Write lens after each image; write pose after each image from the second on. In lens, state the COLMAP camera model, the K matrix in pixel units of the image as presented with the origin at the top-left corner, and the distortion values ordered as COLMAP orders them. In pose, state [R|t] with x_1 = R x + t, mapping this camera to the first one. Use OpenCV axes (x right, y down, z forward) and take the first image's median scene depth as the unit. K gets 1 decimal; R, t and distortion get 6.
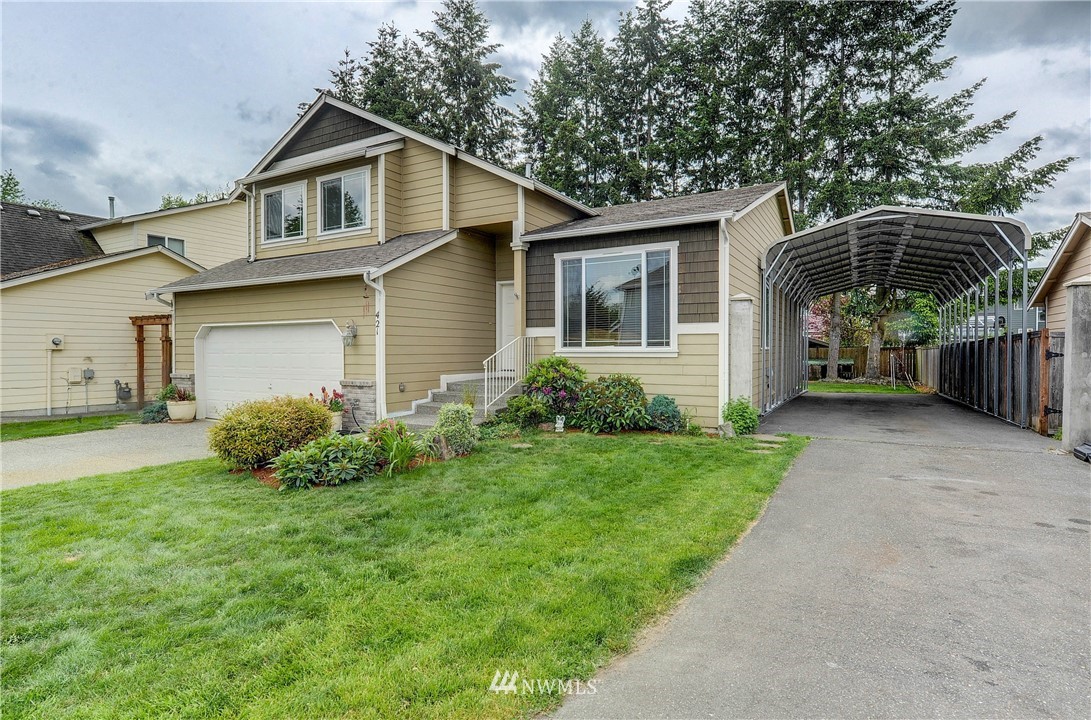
lens RADIAL K [[564.0, 0, 545.6], [0, 564.0, 356.3], [0, 0, 1]] dist [0.009144, 0.000347]
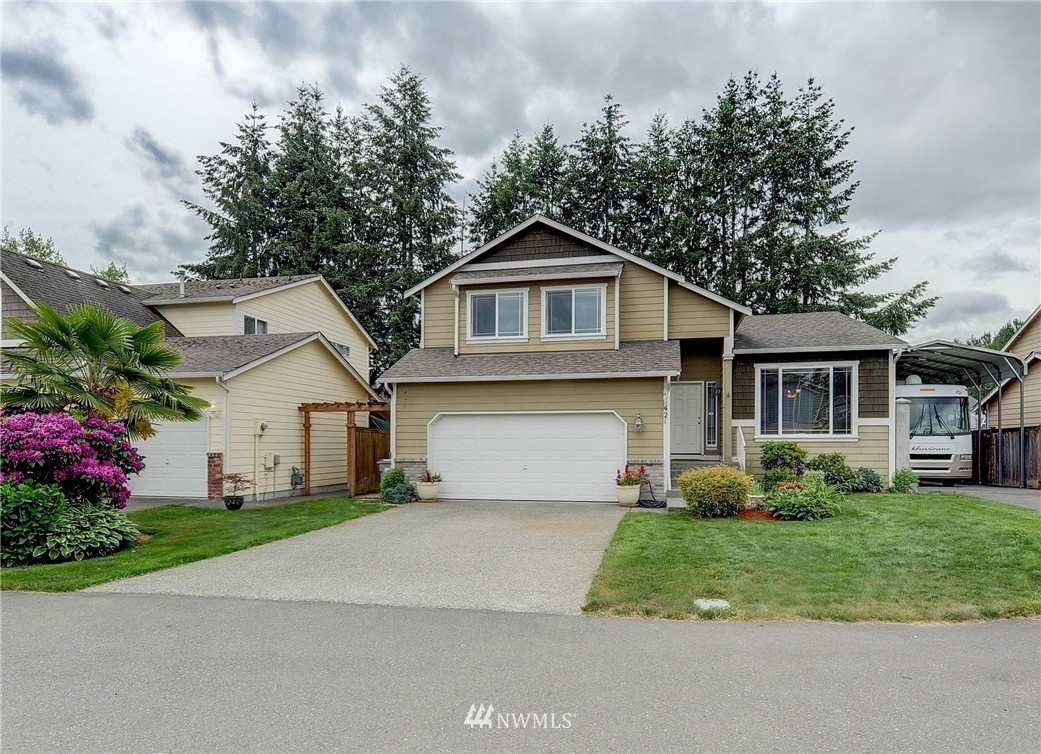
lens RADIAL K [[612.2, 0, 533.1], [0, 612.2, 446.3], [0, 0, 1]] dist [0.009365, 0.000784]
pose [[0.954511, -0.000149, 0.298176, -0.525303], [0.001643, 0.999987, -0.004762, 0.010116], [-0.298172, 0.005036, 0.954499, -0.124356]]
